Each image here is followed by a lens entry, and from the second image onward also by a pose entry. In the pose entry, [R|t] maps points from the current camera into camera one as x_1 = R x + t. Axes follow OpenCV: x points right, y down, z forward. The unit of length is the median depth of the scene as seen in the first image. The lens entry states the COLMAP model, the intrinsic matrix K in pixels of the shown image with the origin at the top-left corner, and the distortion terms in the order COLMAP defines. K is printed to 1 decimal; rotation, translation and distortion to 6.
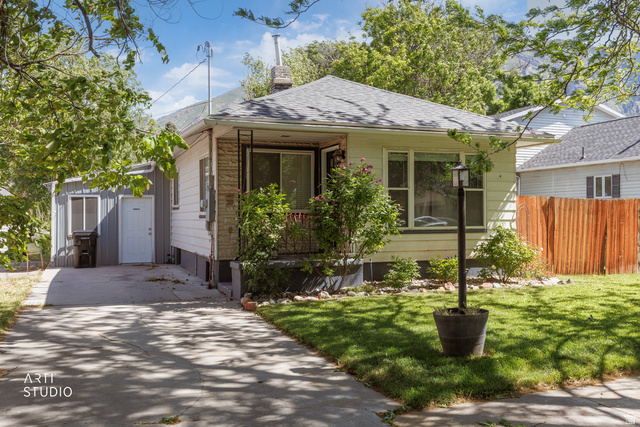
lens RADIAL K [[651.8, 0, 321.3], [0, 651.8, 213.3], [0, 0, 1]] dist [-0.000722, 0.000000]
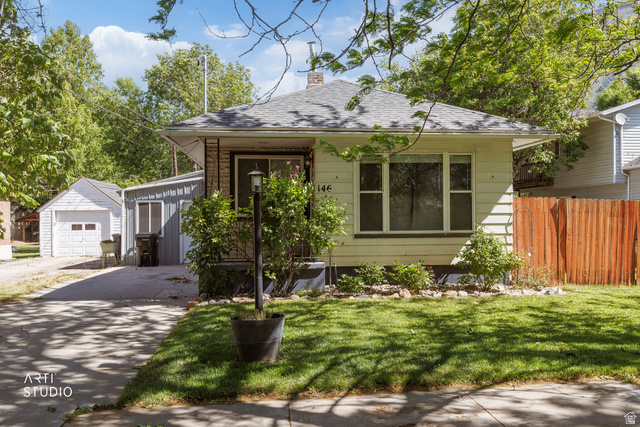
lens RADIAL K [[651.8, 0, 321.9], [0, 651.8, 213.9], [0, 0, 1]] dist [-0.000722, 0.000000]
pose [[0.958359, -0.004186, -0.285536, 0.286733], [0.003652, 0.999990, -0.002403, -0.002314], [0.285543, 0.001260, 0.958365, 0.034317]]
